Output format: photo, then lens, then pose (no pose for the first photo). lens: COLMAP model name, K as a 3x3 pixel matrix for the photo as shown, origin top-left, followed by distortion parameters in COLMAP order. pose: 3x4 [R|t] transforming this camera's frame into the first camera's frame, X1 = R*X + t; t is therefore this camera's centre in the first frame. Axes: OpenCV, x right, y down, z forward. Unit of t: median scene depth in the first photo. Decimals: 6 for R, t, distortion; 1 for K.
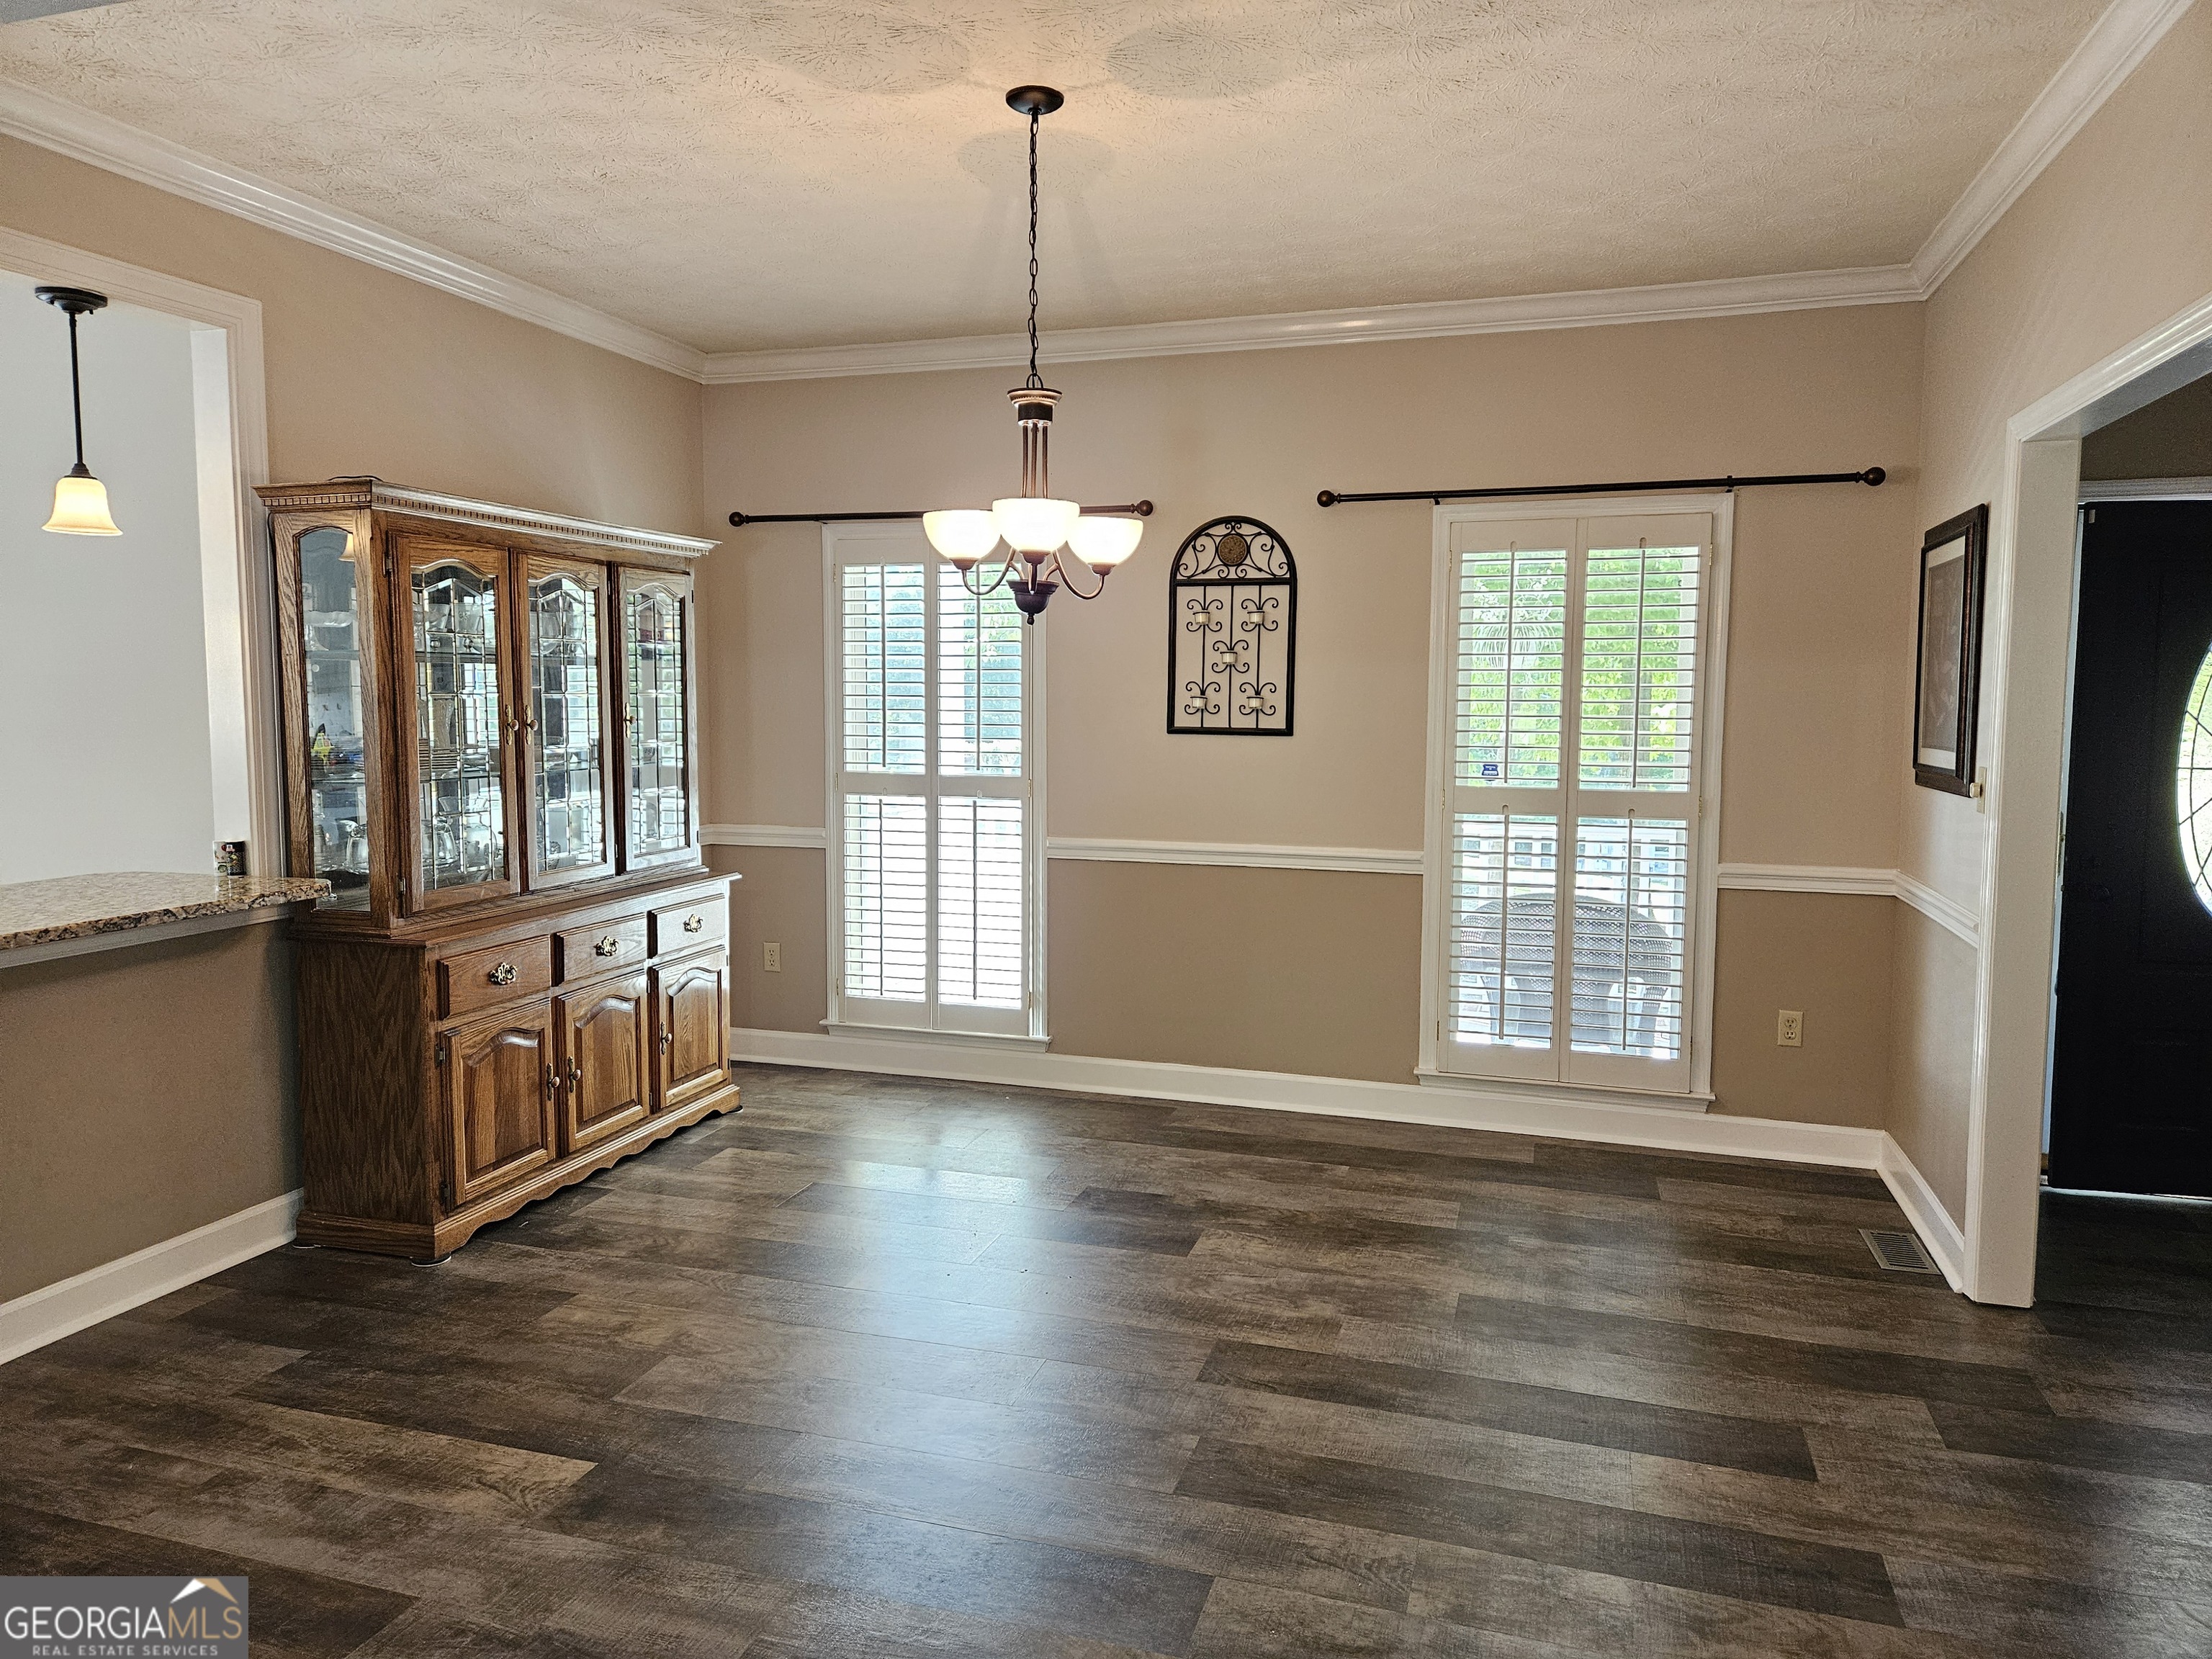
lens RADIAL K [[1465.9, 0, 1113.5], [0, 1465.9, 815.0], [0, 0, 1]] dist [0.097414, -0.089277]
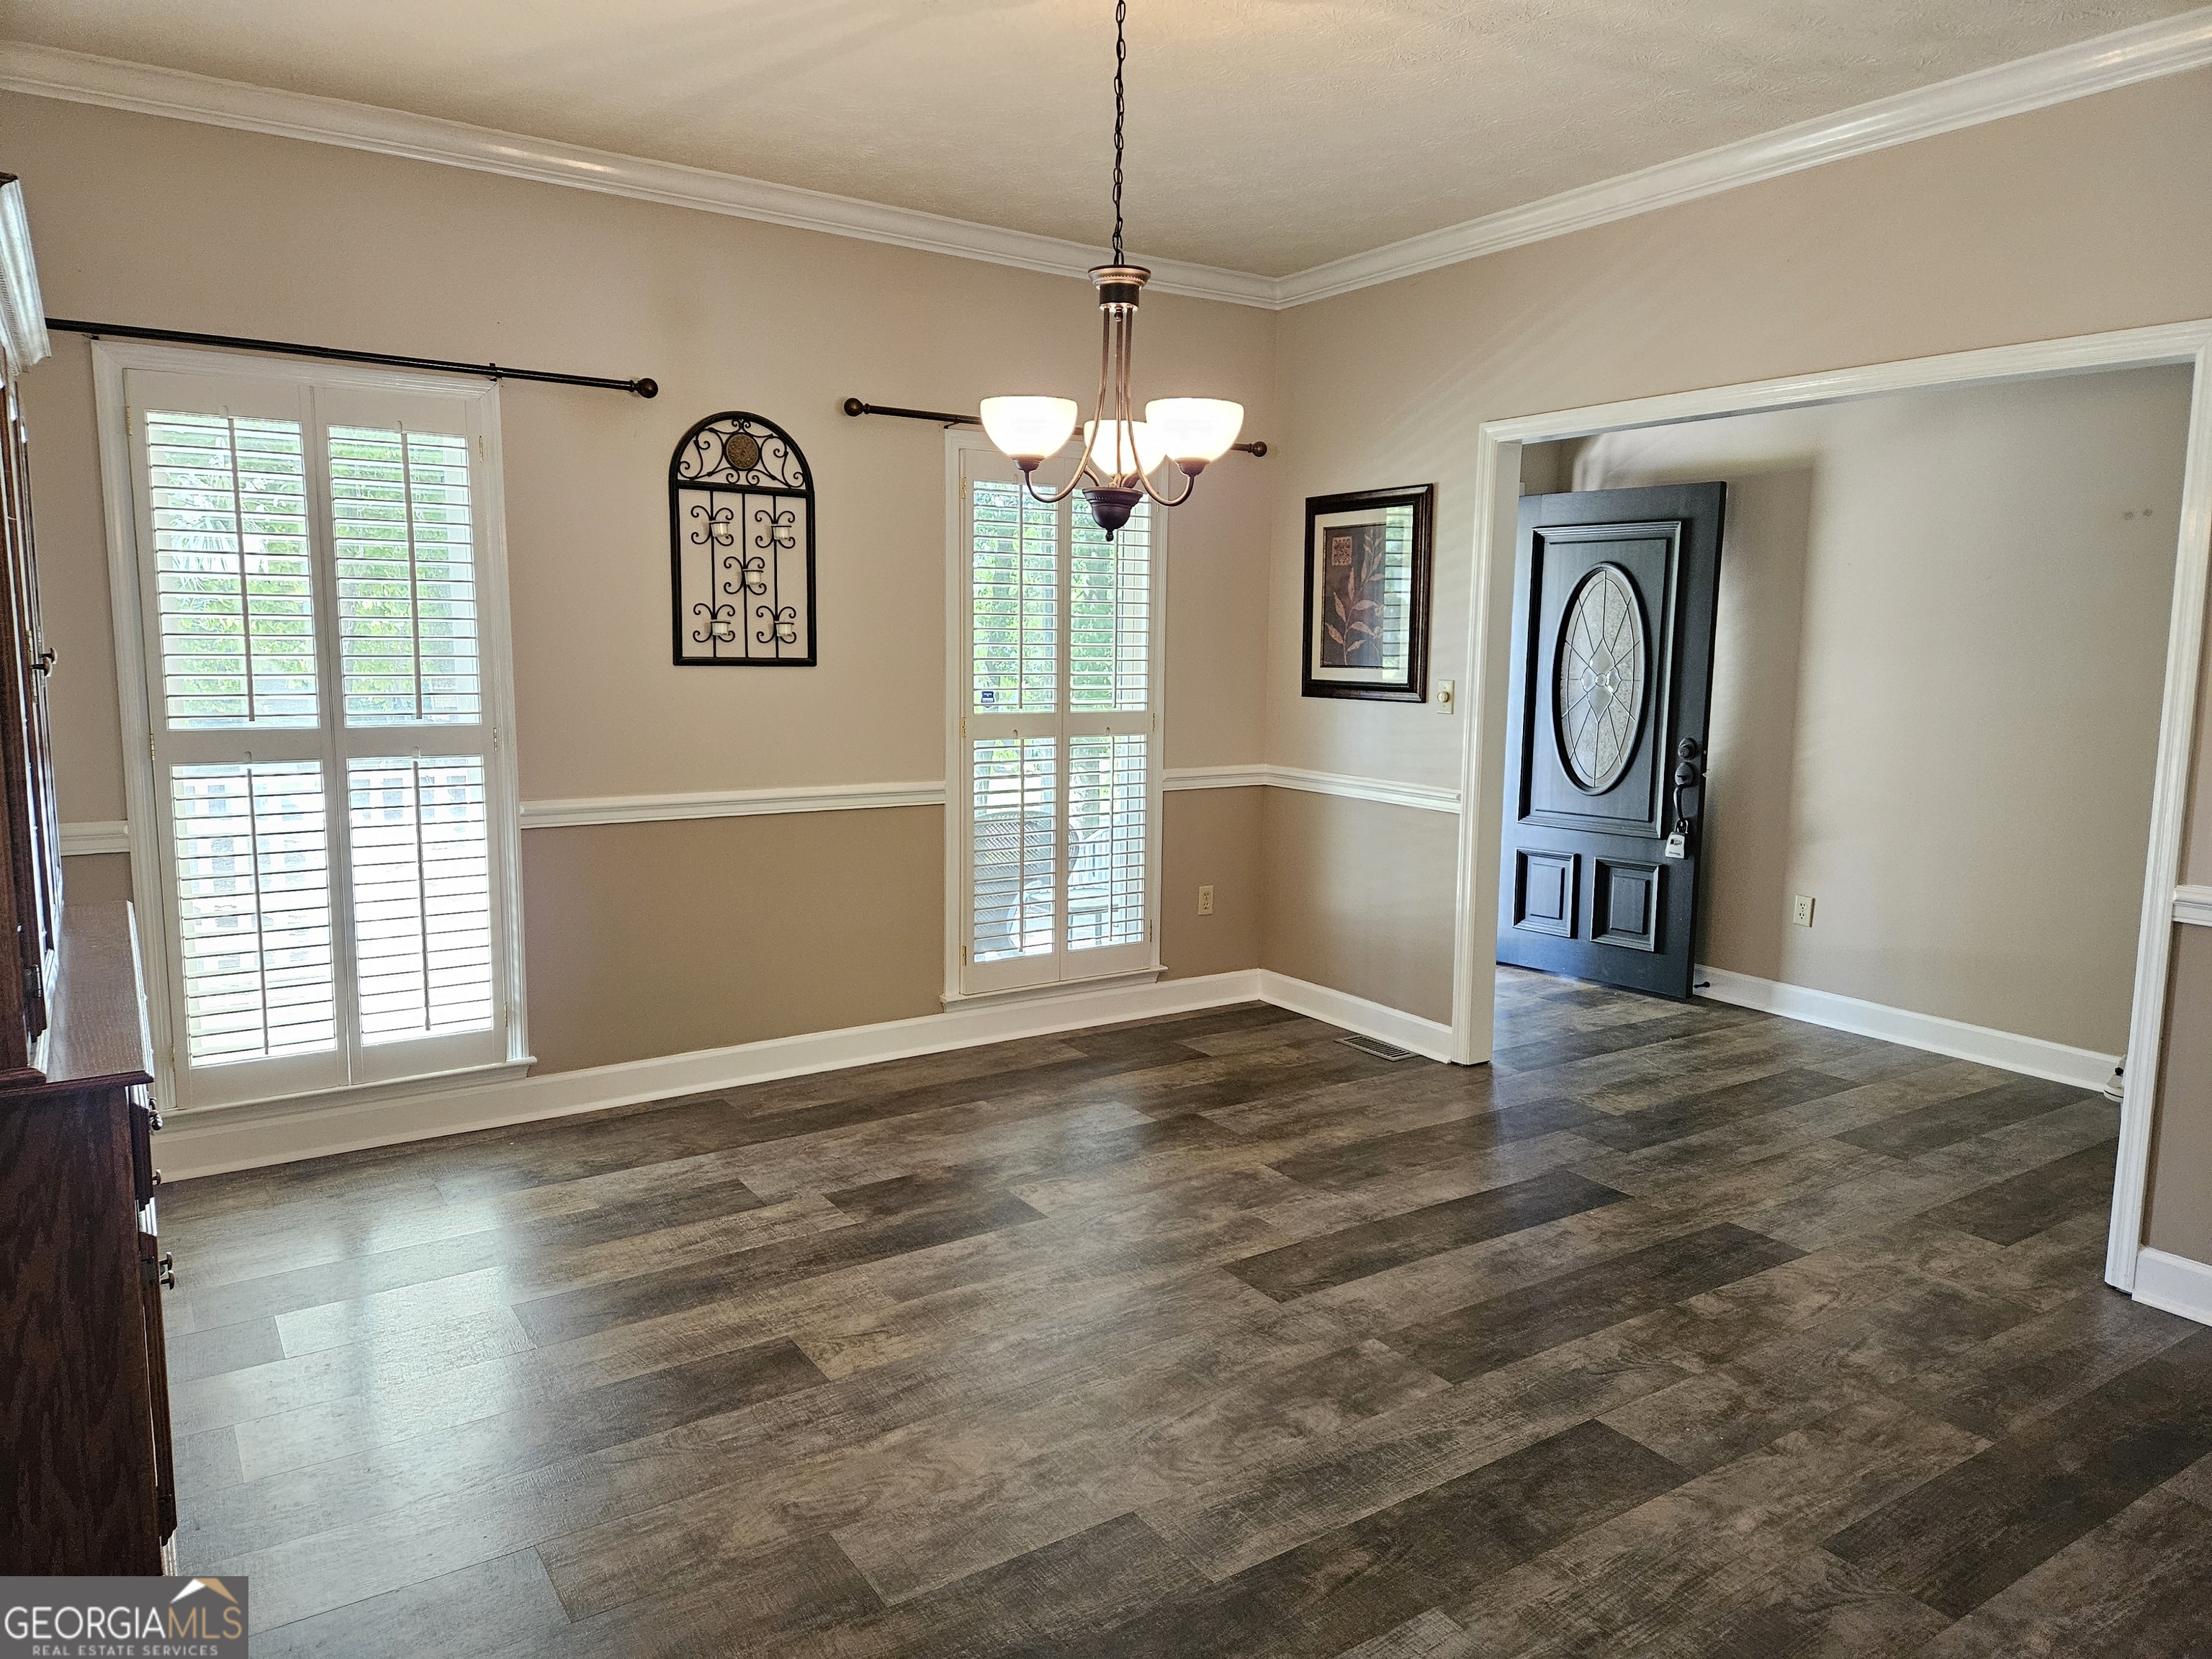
lens RADIAL K [[1459.6, 0, 1097.5], [0, 1459.6, 817.9], [0, 0, 1]] dist [0.099561, -0.084853]
pose [[0.633891, -0.096889, 0.767330, -0.500606], [0.056674, 0.995274, 0.078853, -0.023035], [-0.771343, -0.006497, 0.636386, 0.298453]]
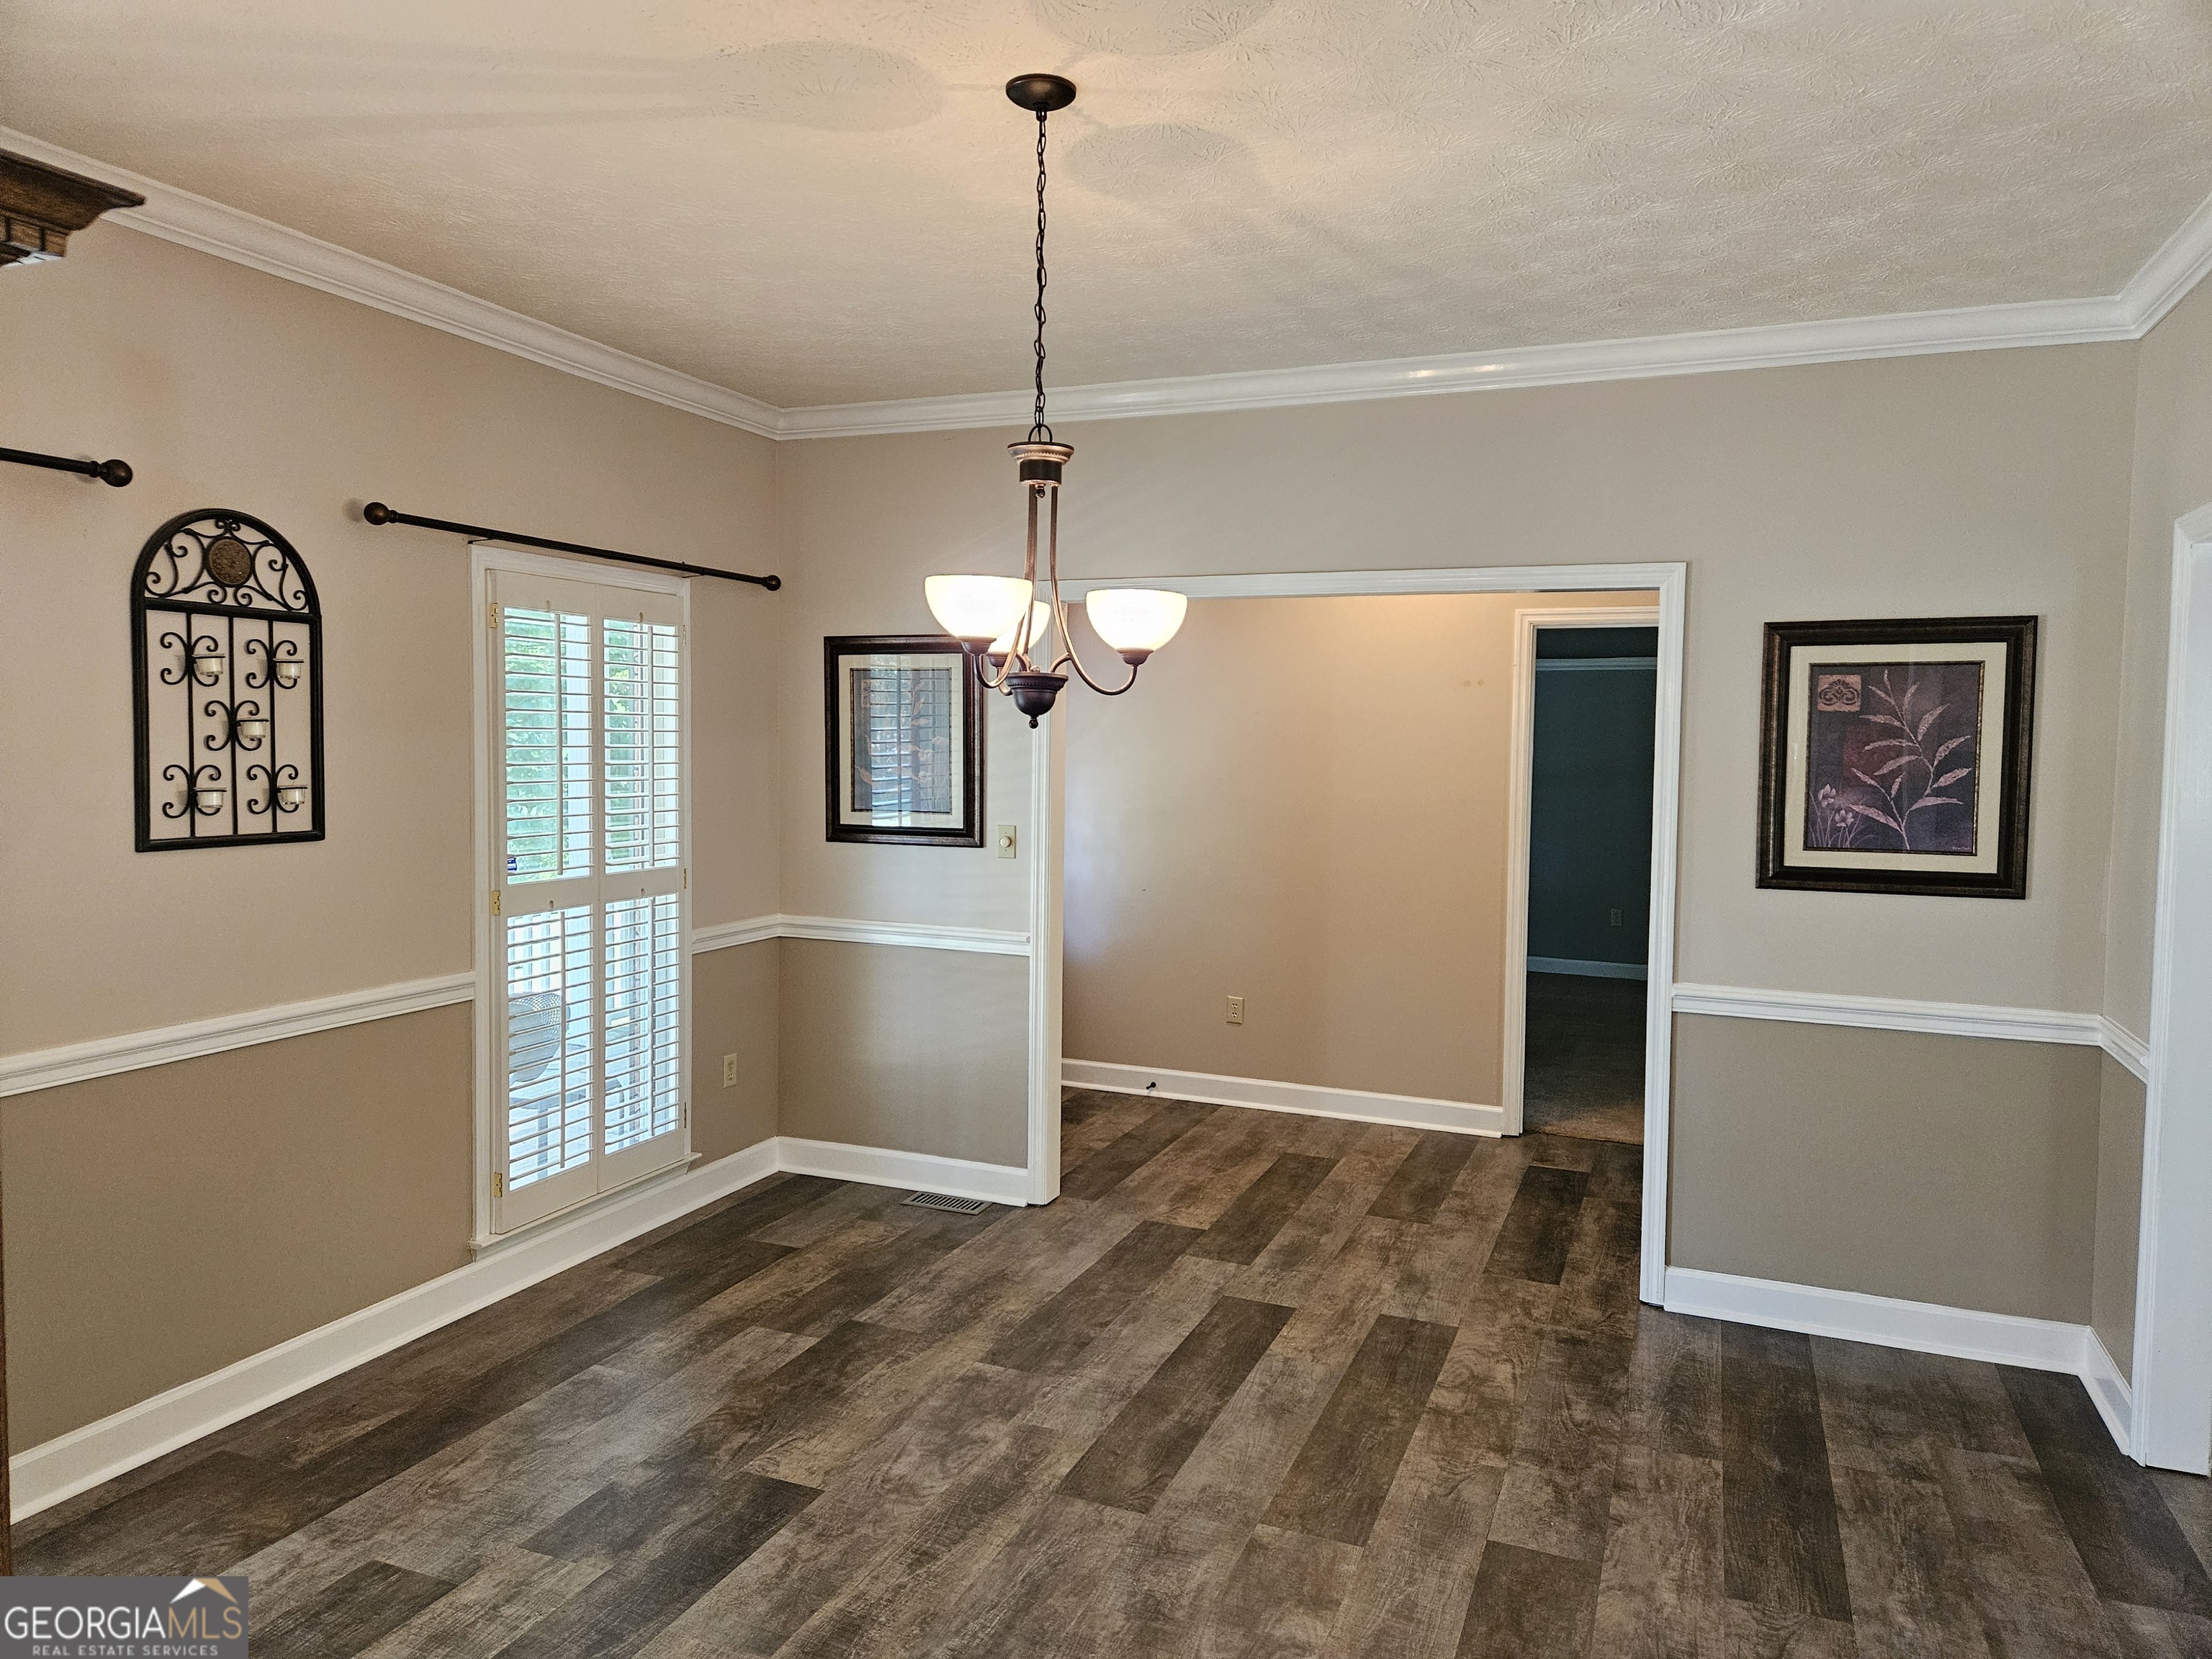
lens RADIAL K [[1464.0, 0, 1101.1], [0, 1464.0, 820.3], [0, 0, 1]] dist [0.097259, -0.087981]
pose [[0.092999, -0.063981, 0.993608, -0.575474], [0.070480, 0.995853, 0.057529, -0.082012], [-0.993169, 0.064679, 0.097123, 0.592882]]
